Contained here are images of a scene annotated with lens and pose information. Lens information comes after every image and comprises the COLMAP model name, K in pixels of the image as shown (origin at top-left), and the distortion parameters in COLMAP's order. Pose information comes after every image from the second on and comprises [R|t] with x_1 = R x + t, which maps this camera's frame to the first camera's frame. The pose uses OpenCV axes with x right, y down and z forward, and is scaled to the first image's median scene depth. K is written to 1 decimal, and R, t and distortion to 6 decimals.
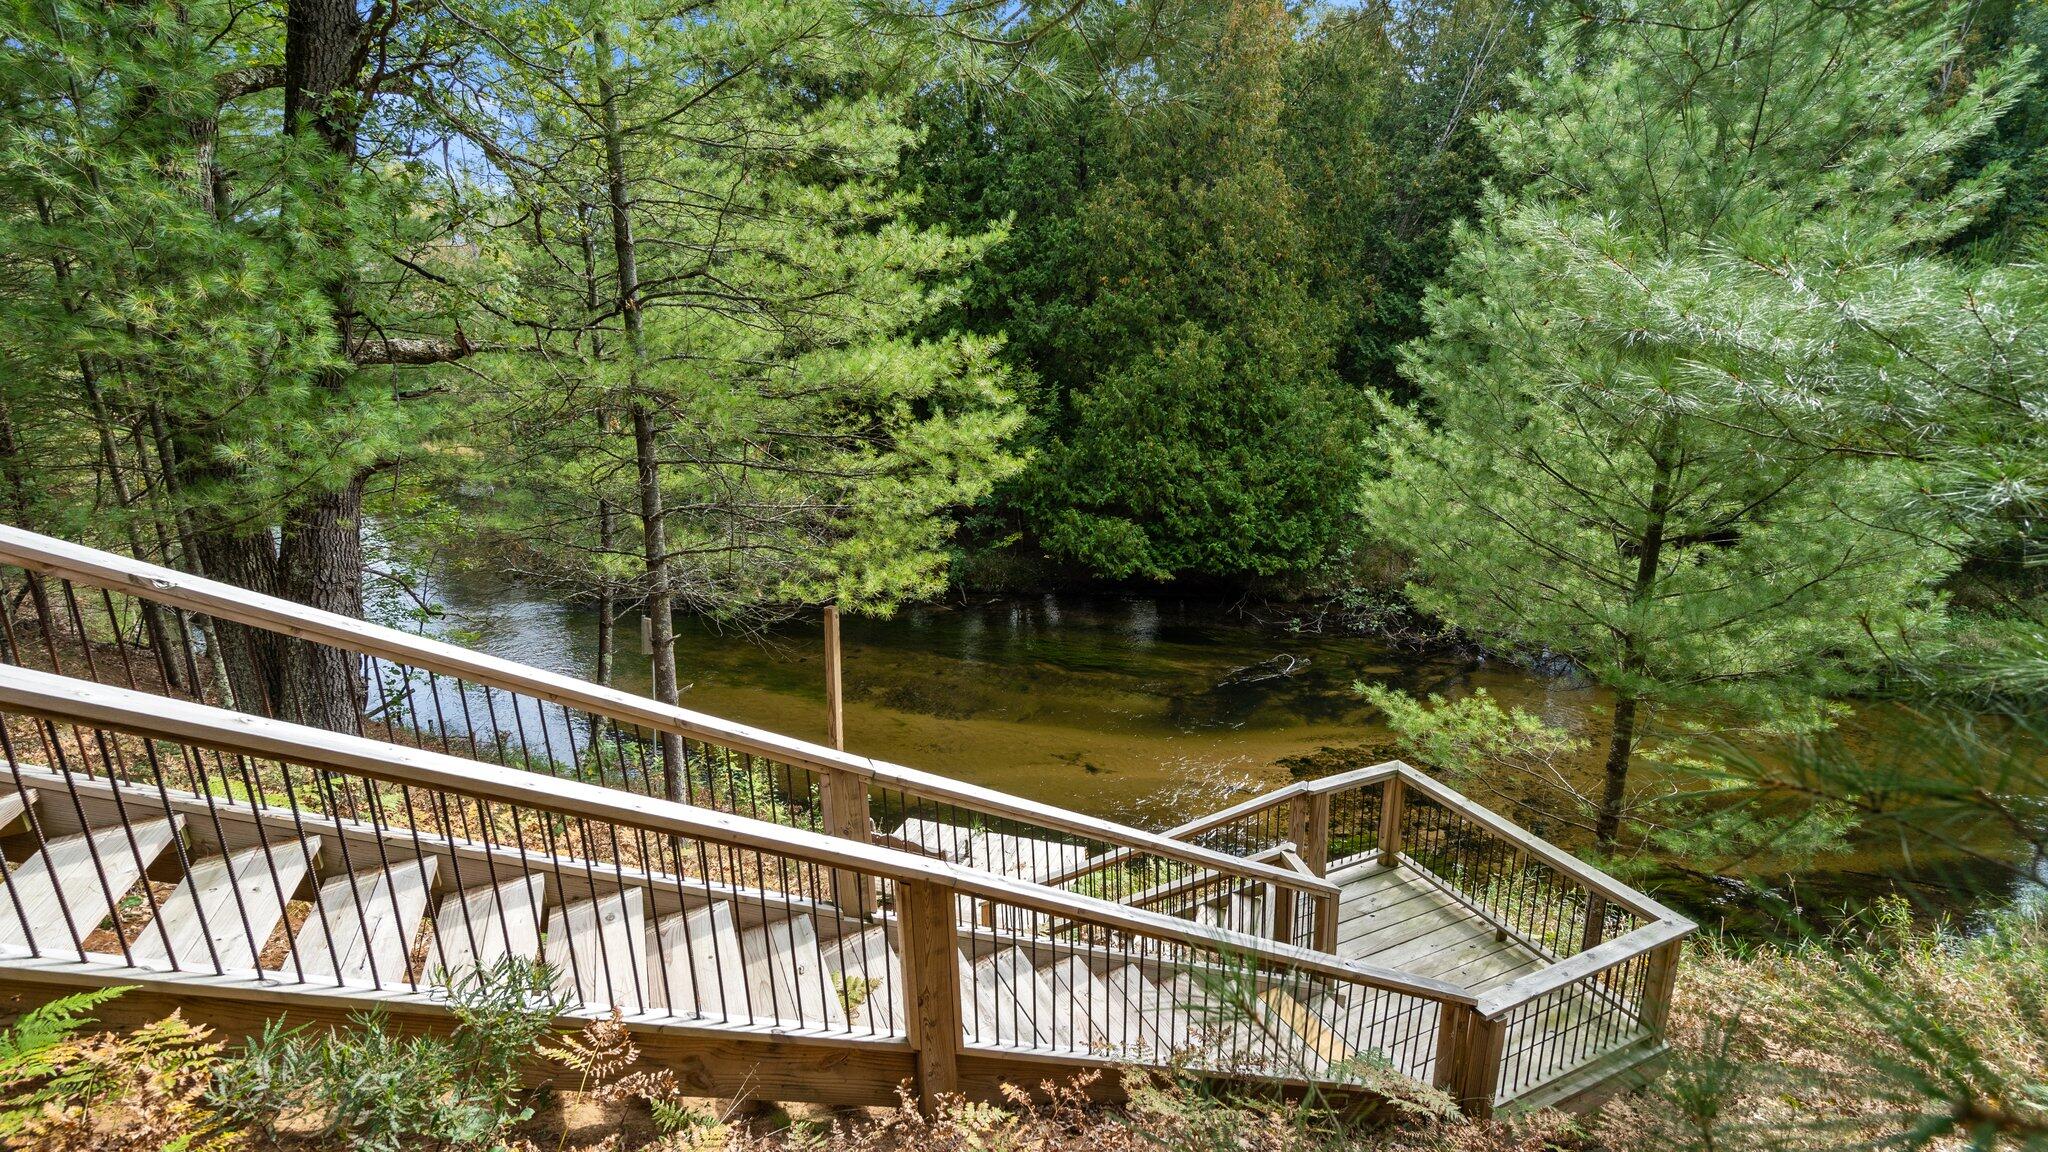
lens RADIAL K [[923.1, 0, 1024.2], [0, 923.1, 581.0], [0, 0, 1]] dist [0.004556, 0.000108]
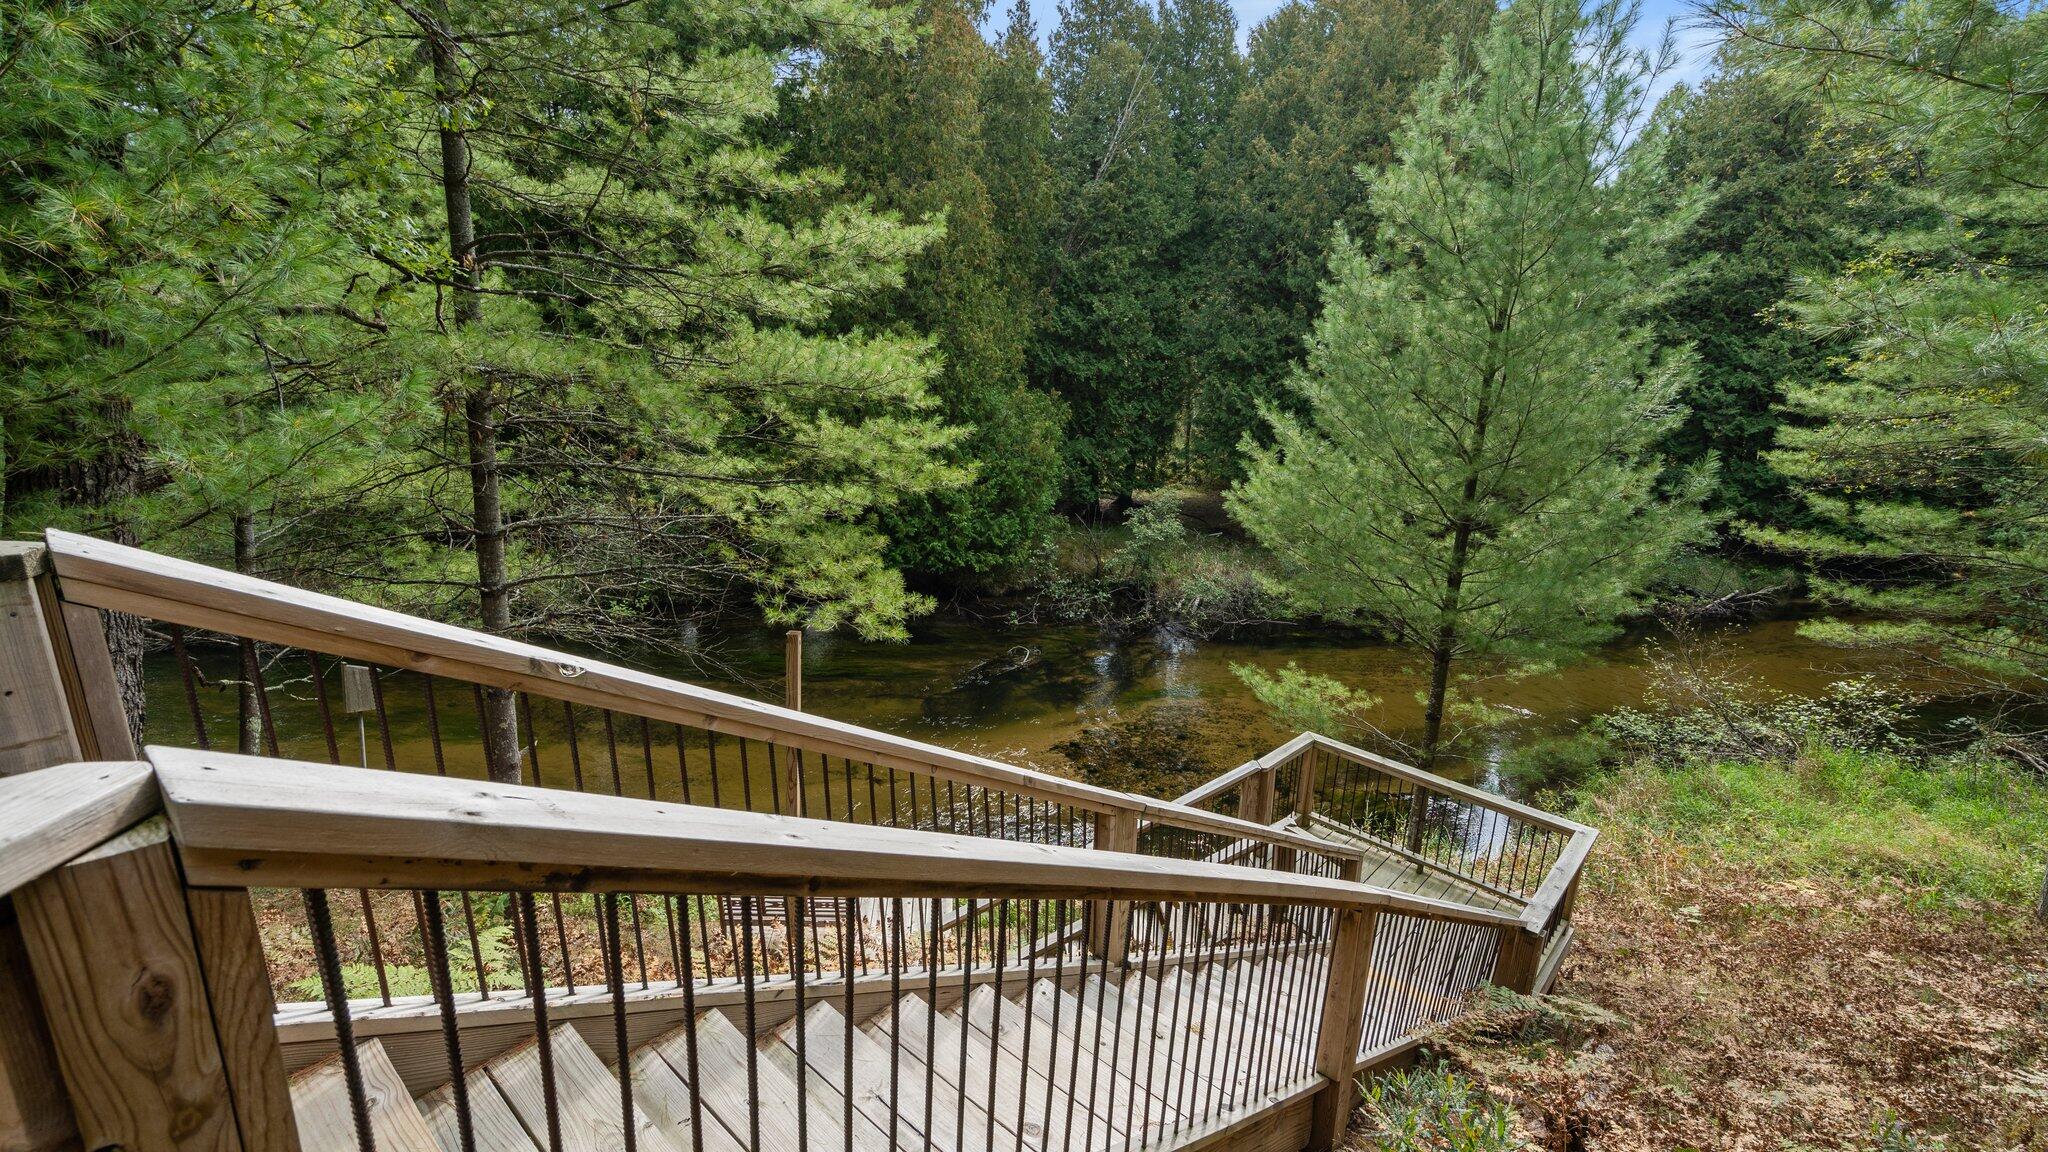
lens RADIAL K [[923.1, 0, 1026.7], [0, 923.1, 580.3], [0, 0, 1]] dist [0.004556, 0.000108]
pose [[0.910396, -0.054423, 0.410144, -0.120375], [0.053356, 0.998477, 0.014057, -0.008383], [-0.410284, 0.009086, 0.911912, 0.036503]]
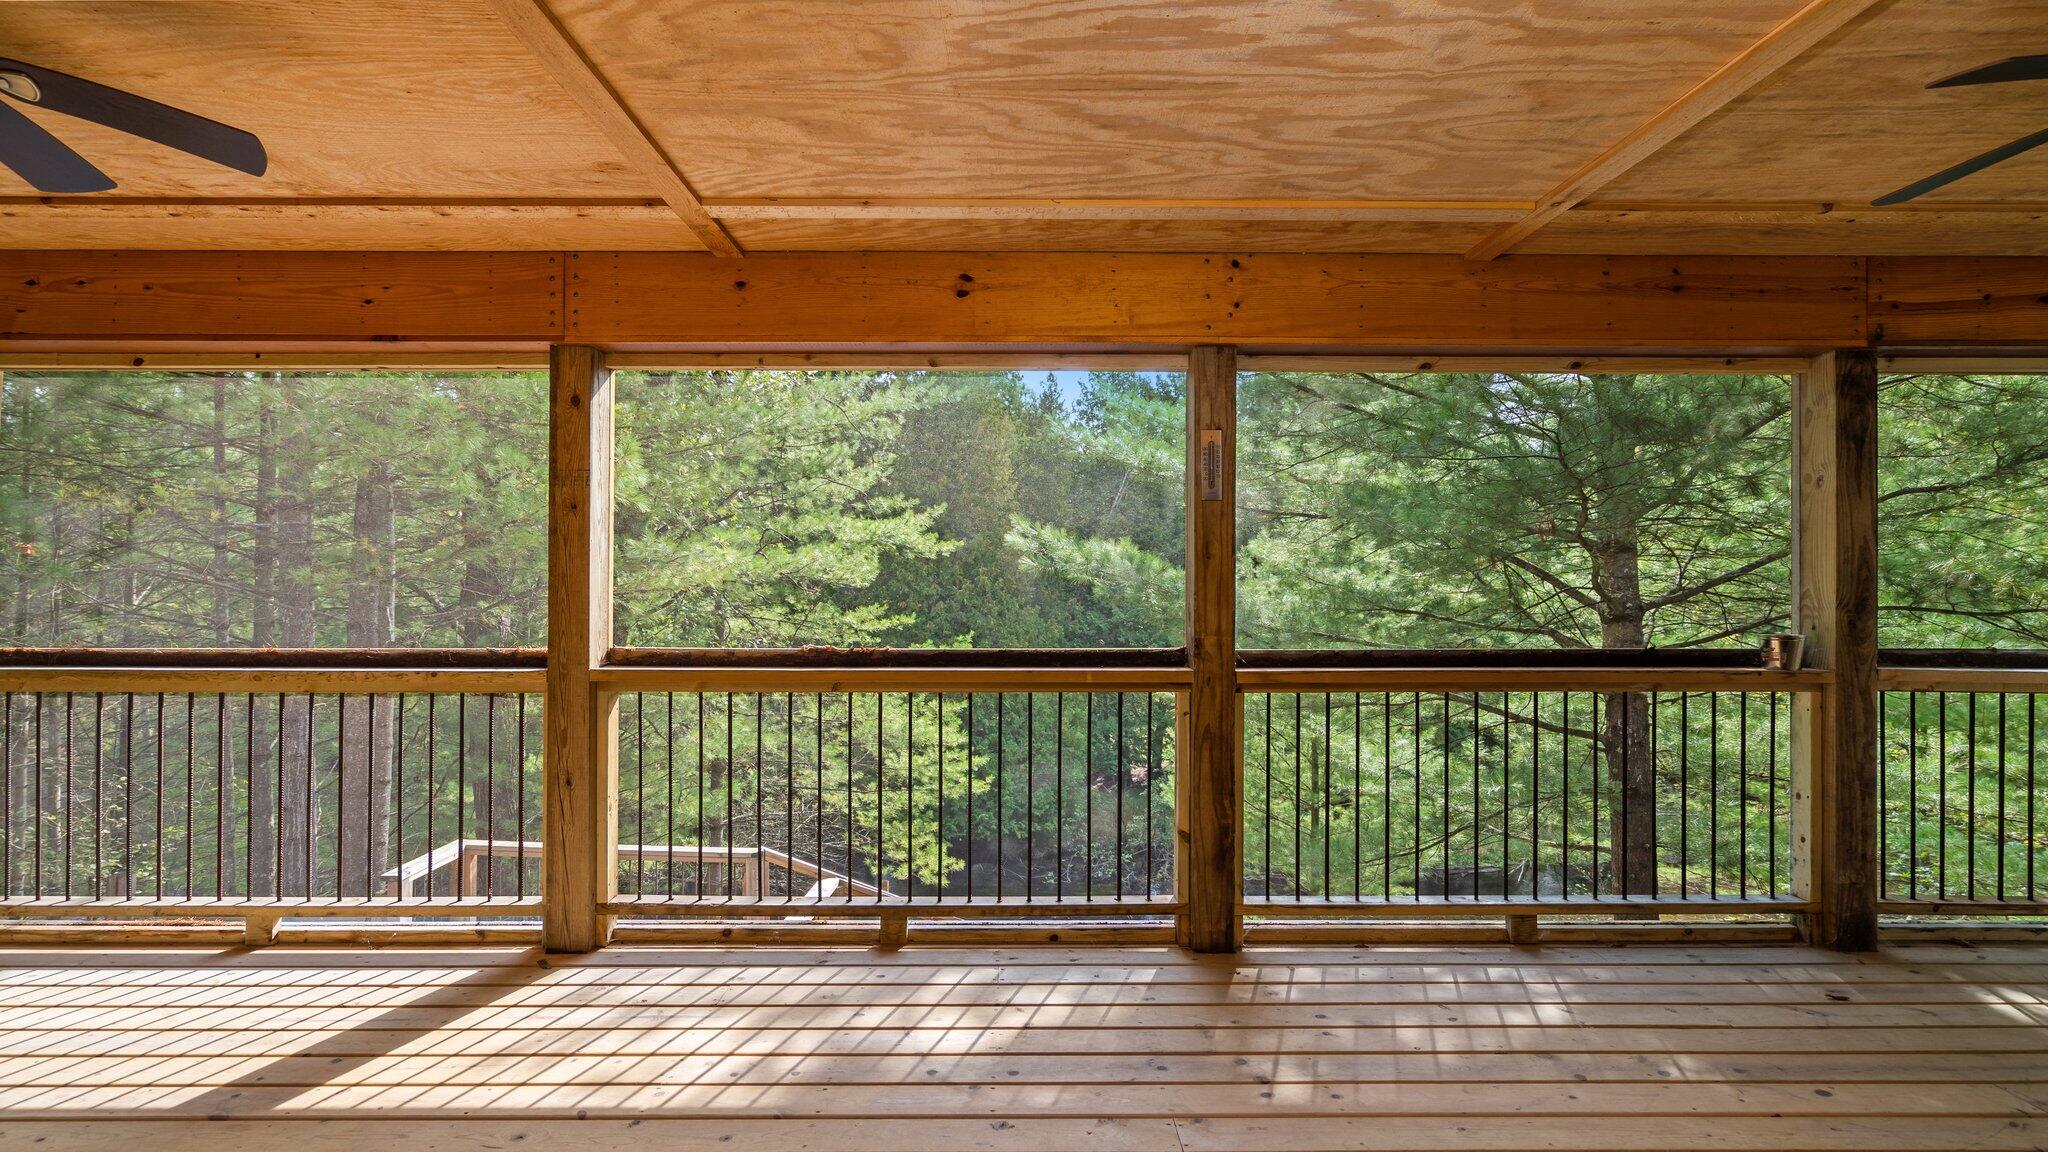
lens RADIAL K [[923.1, 0, 1017.3], [0, 923.1, 572.7], [0, 0, 1]] dist [0.004556, 0.000108]
pose [[0.938595, 0.027450, 0.343928, -0.180564], [0.071650, 0.959591, -0.272124, -0.011647], [-0.337500, 0.280057, 0.898700, -0.201332]]
